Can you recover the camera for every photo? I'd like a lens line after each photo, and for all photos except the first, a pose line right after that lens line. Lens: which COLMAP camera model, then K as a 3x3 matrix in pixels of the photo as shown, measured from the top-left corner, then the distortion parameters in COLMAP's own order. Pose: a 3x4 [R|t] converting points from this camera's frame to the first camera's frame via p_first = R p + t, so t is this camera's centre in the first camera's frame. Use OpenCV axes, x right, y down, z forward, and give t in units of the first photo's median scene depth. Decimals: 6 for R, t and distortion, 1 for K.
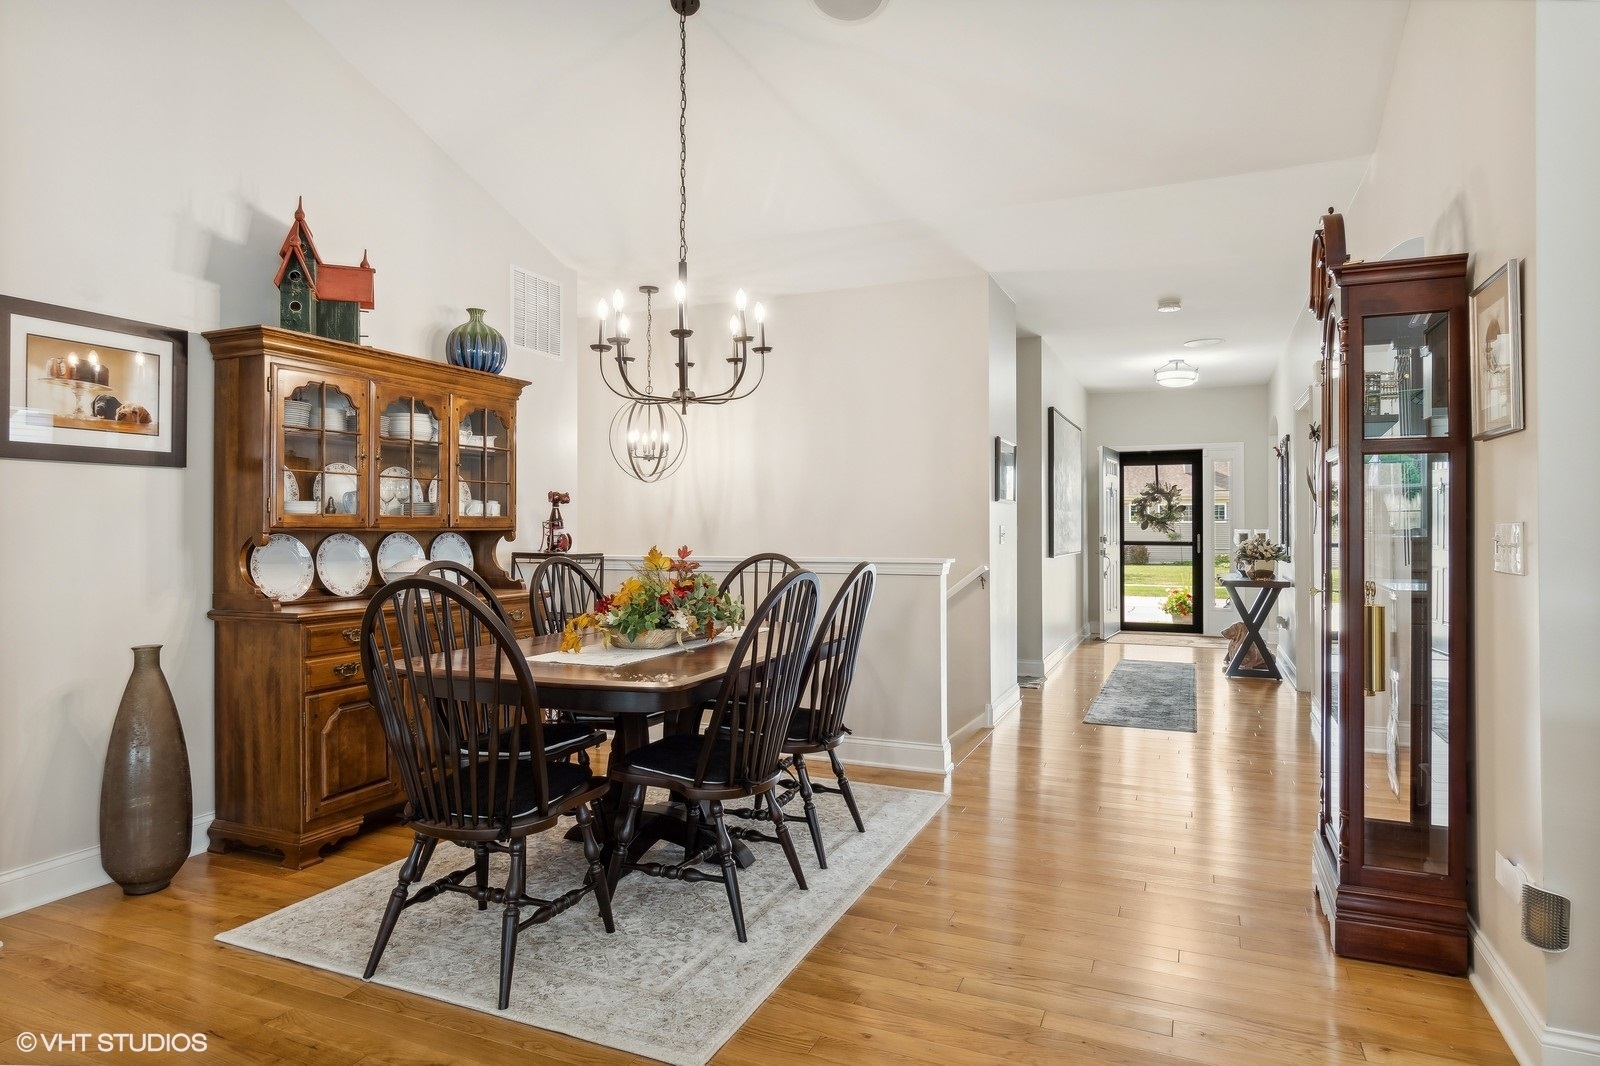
lens RADIAL K [[899.1, 0, 800.3], [0, 899.1, 526.8], [0, 0, 1]] dist [0.000902, -0.008853]
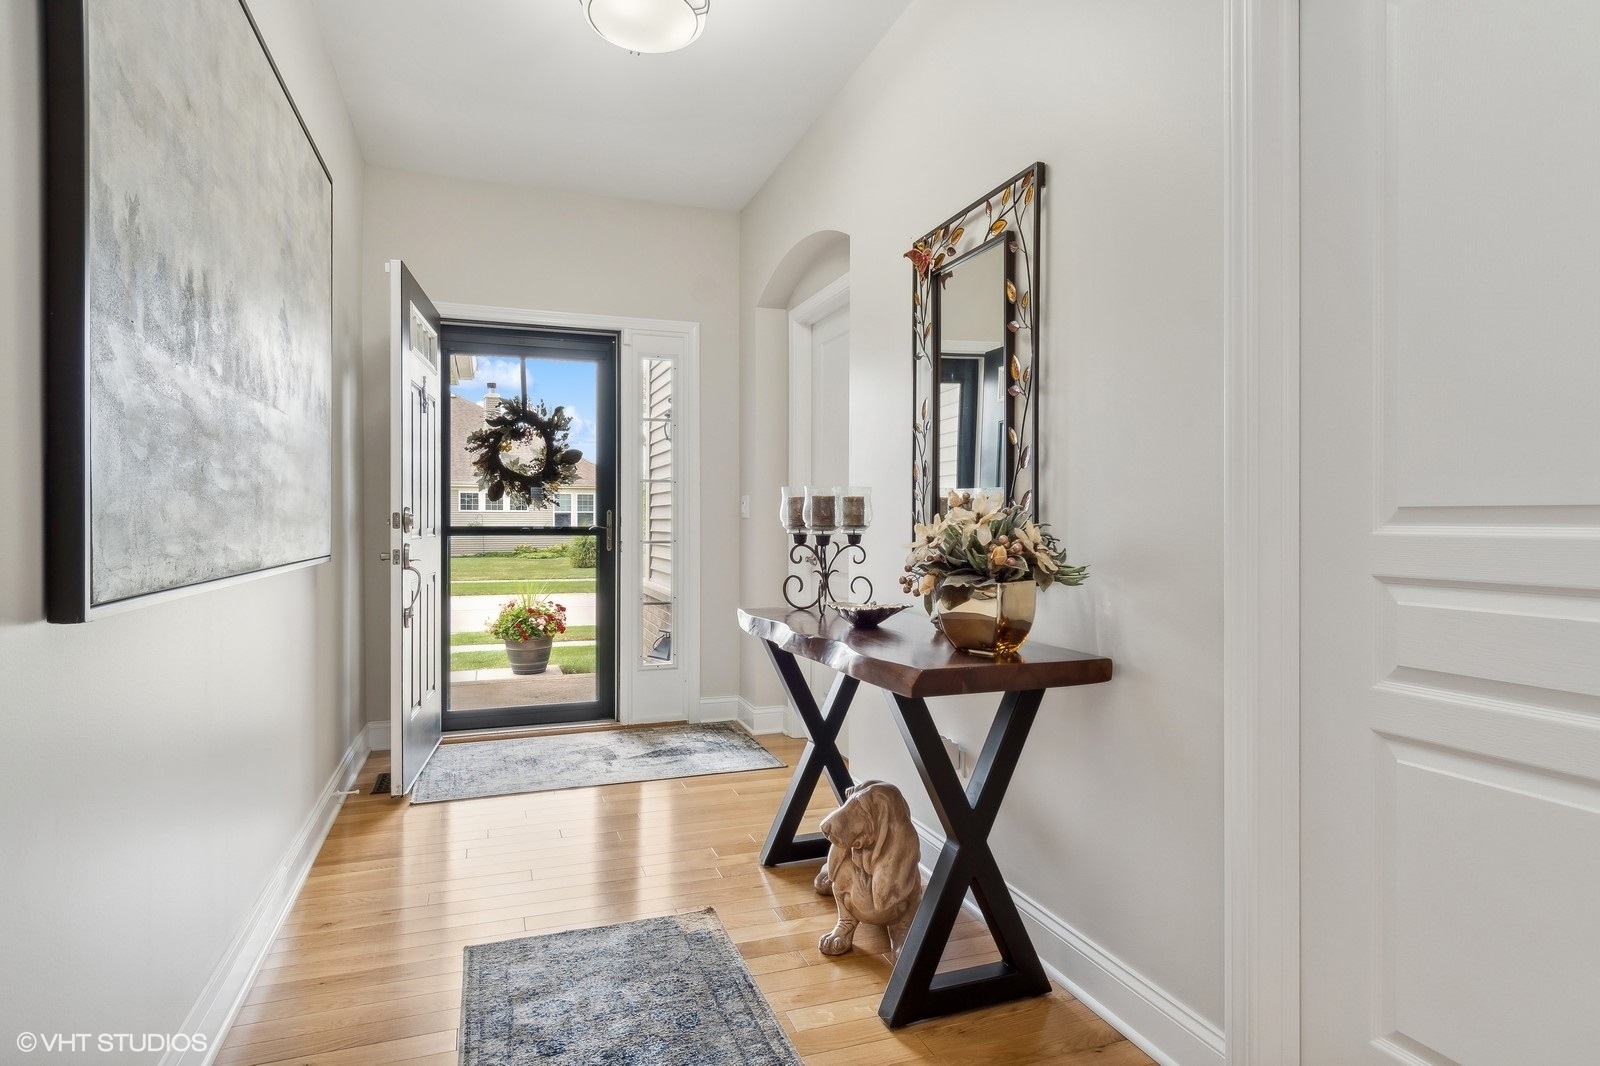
lens RADIAL K [[855.7, 0, 790.9], [0, 855.7, 520.5], [0, 0, 1]] dist [0.008910, -0.006429]
pose [[0.727336, 0.002733, 0.686276, 0.199990], [-0.005664, 0.999982, 0.002020, 0.011290], [-0.686258, -0.005357, 0.727339, 0.597294]]
